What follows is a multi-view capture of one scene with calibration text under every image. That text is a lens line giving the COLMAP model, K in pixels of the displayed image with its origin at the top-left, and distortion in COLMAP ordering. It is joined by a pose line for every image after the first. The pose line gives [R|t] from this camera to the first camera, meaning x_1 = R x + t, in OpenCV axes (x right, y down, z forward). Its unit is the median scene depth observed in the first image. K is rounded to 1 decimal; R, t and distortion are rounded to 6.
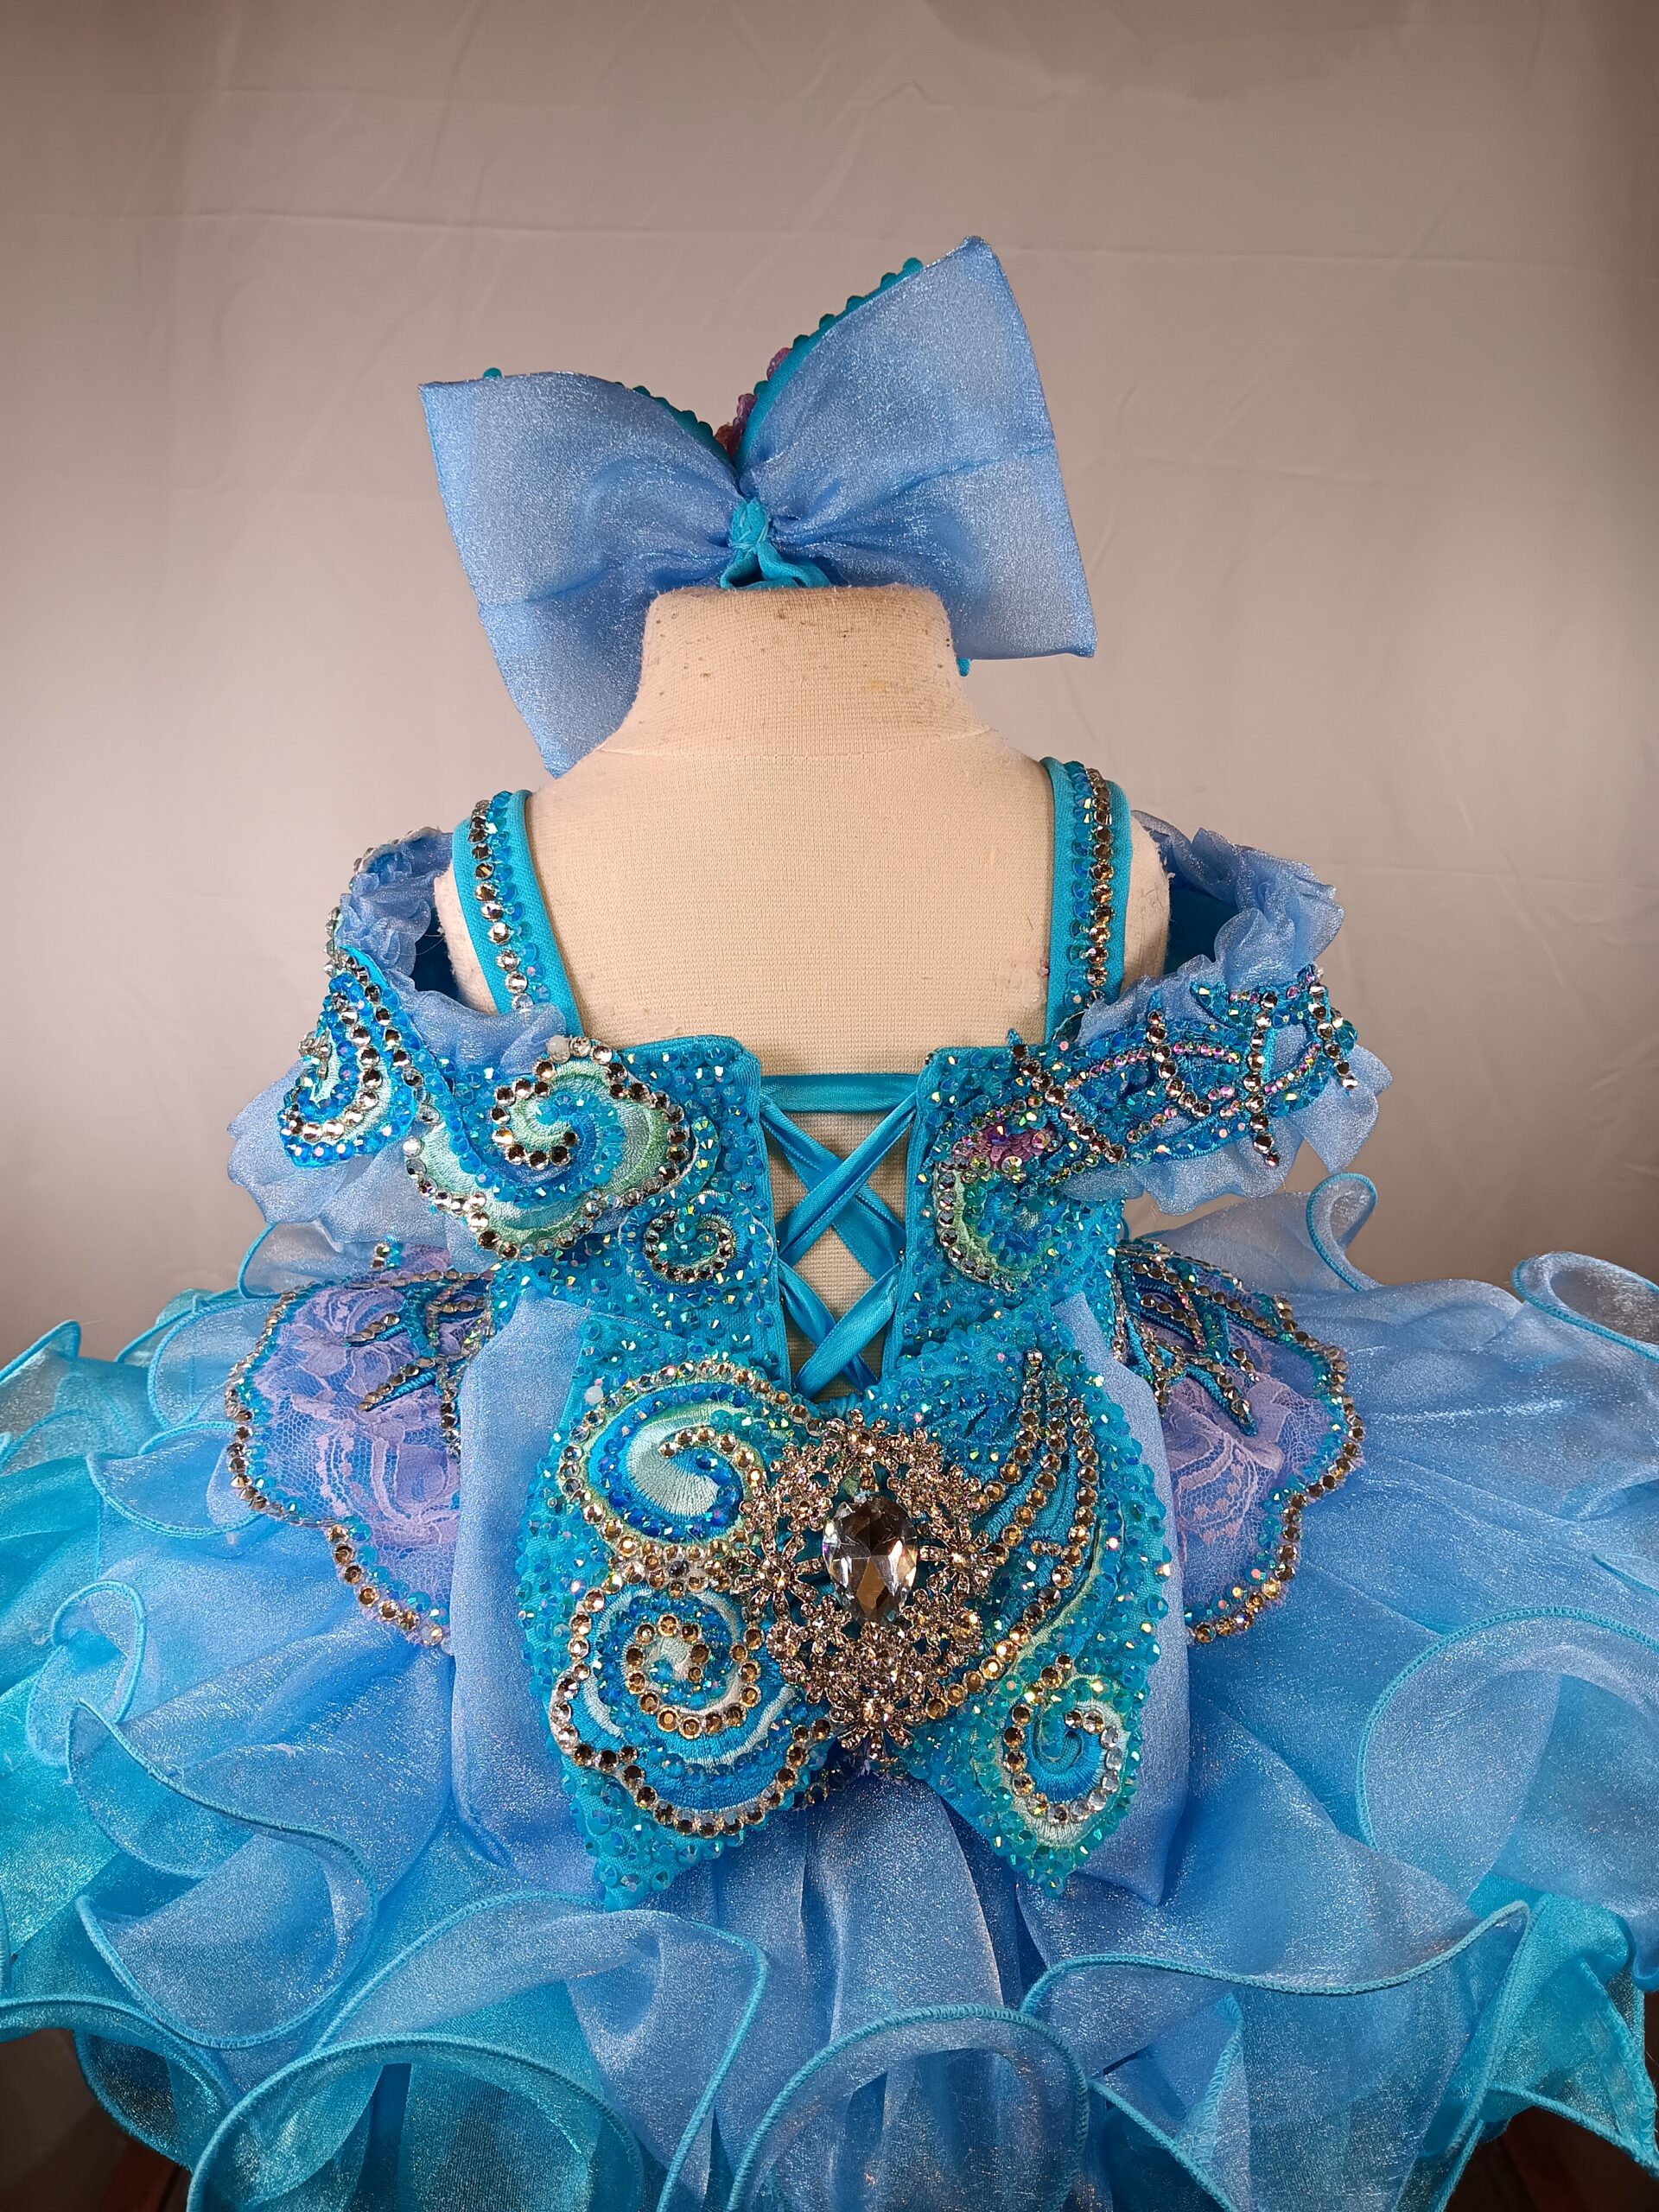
lens RADIAL K [[1668.2, 0, 828.0], [0, 1668.2, 1105.1], [0, 0, 1]] dist [0.000567, -0.002453]
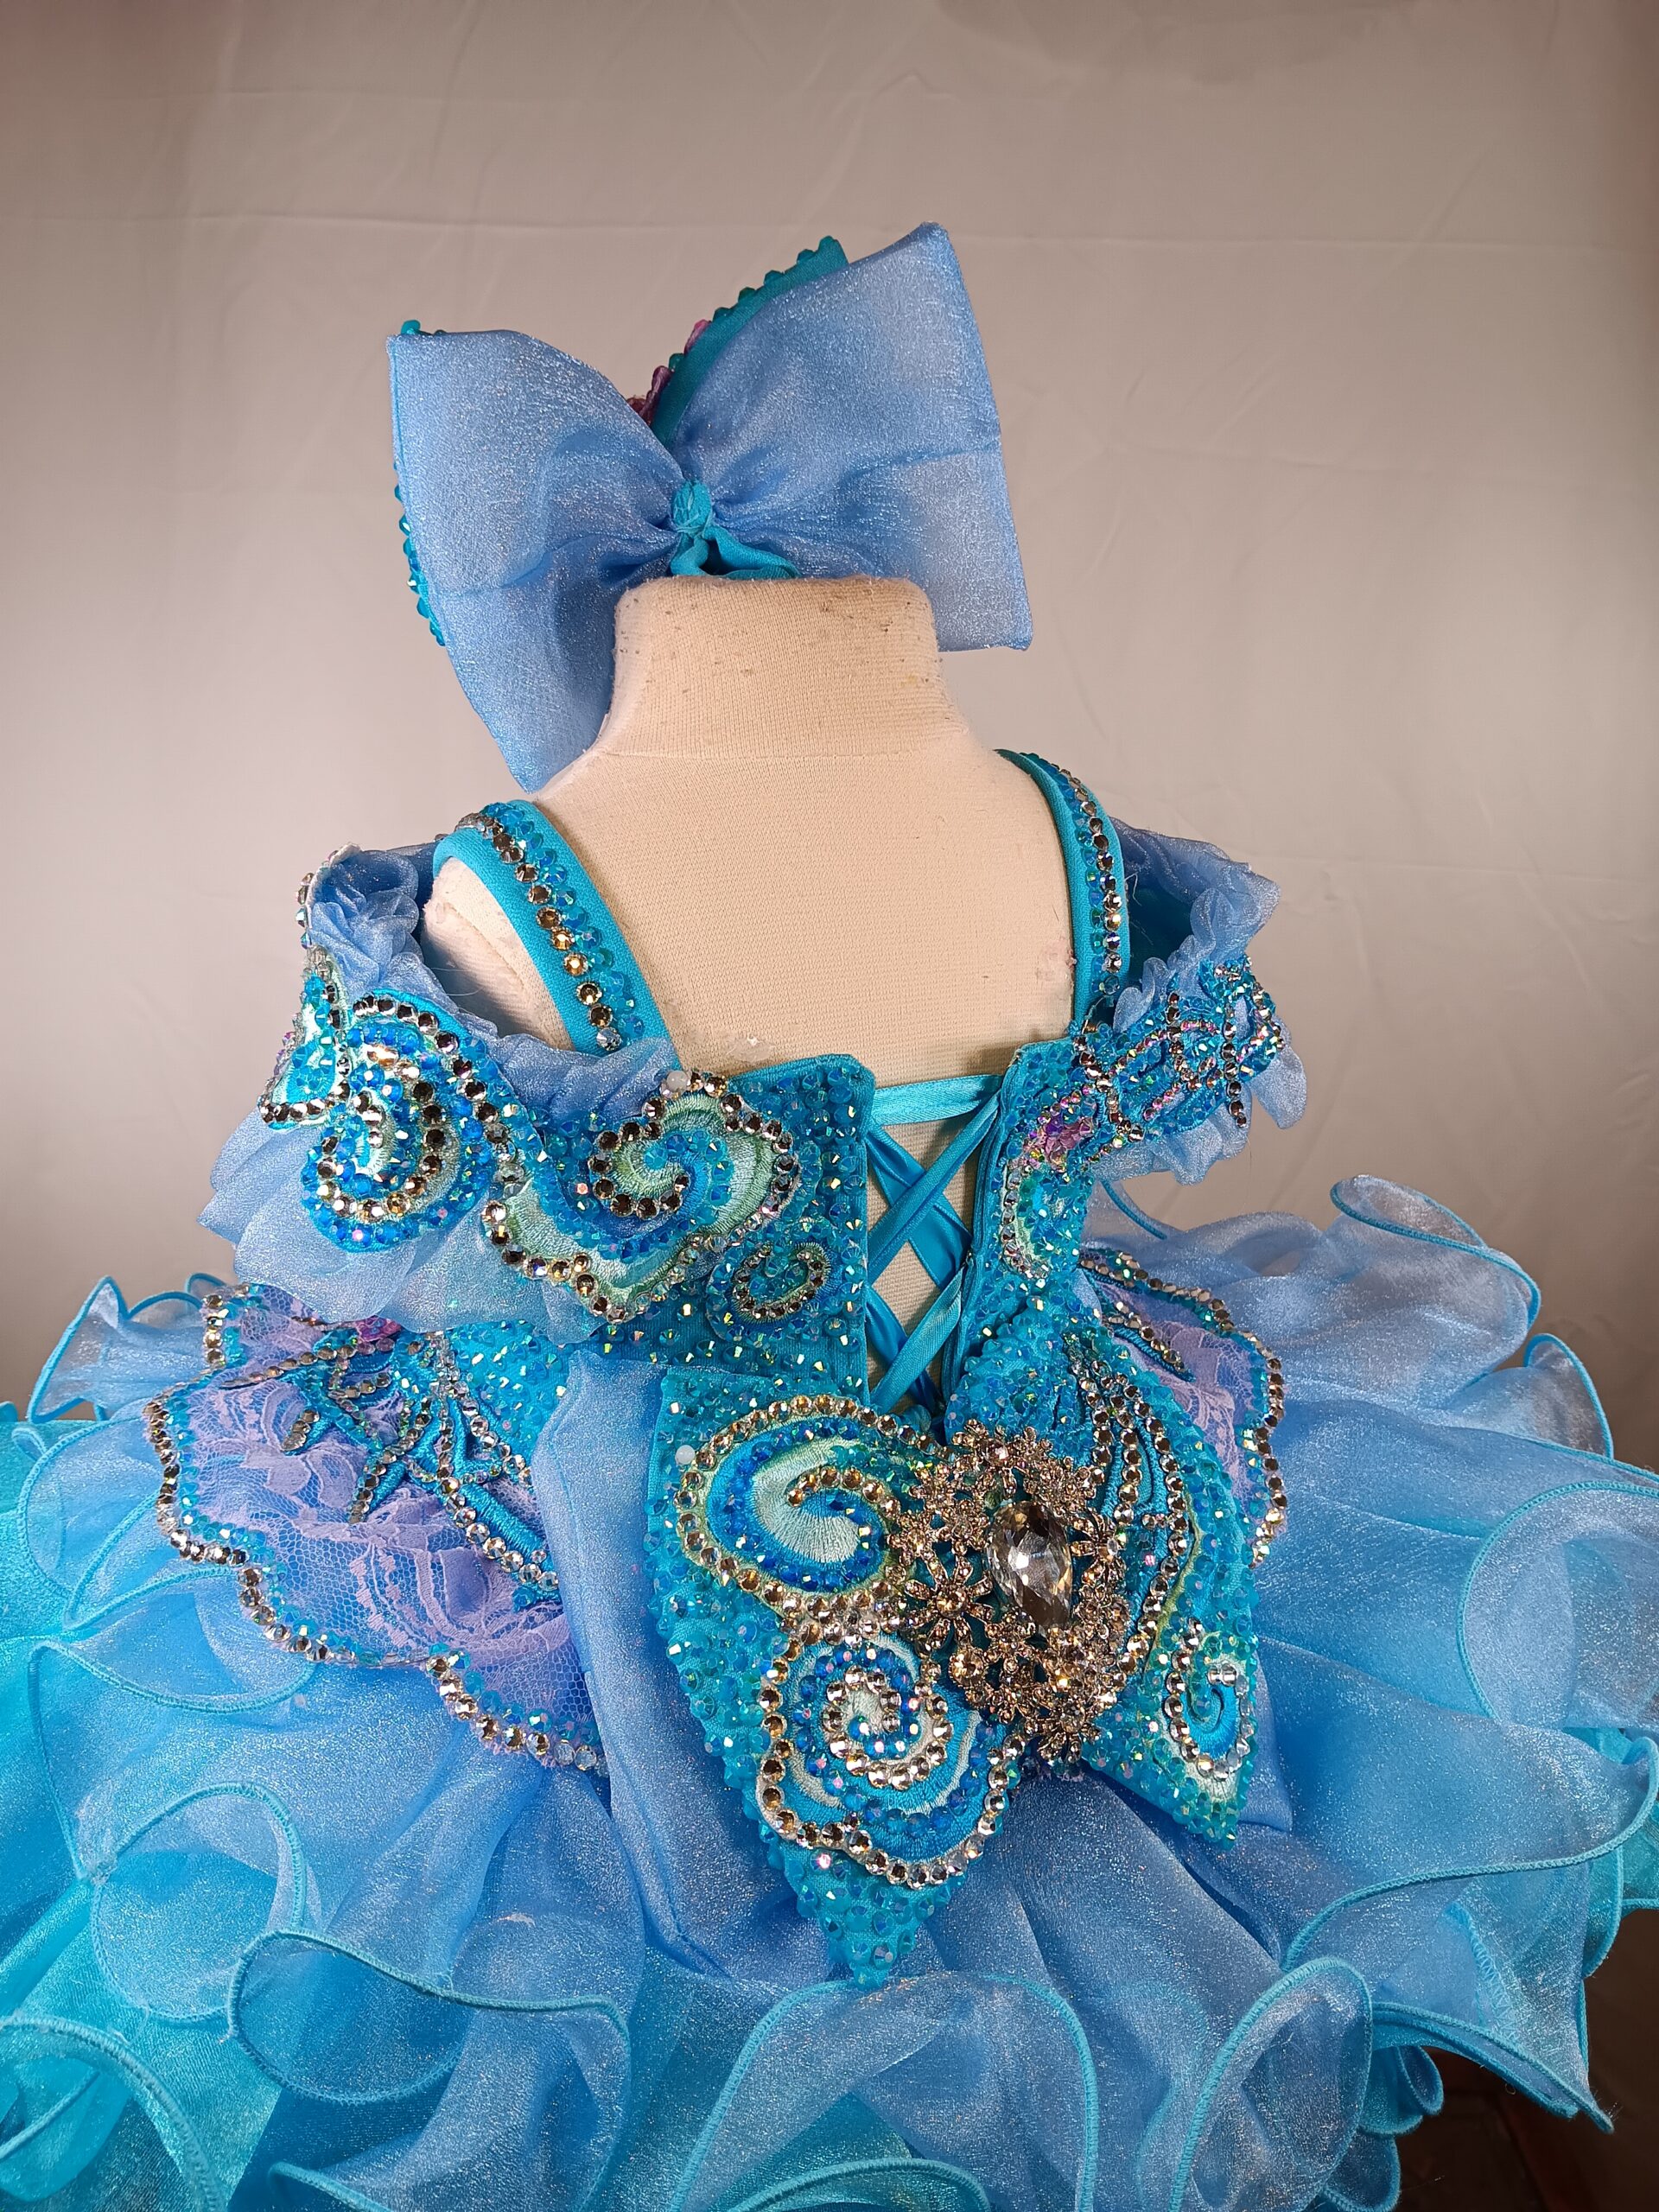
lens RADIAL K [[1668.2, 0, 828.0], [0, 1668.2, 1105.1], [0, 0, 1]] dist [0.000567, -0.002453]
pose [[0.921764, -0.105086, 0.373241, -0.386237], [0.100252, 0.994434, 0.032401, -0.039888], [-0.374568, 0.007552, 0.927169, 0.112611]]
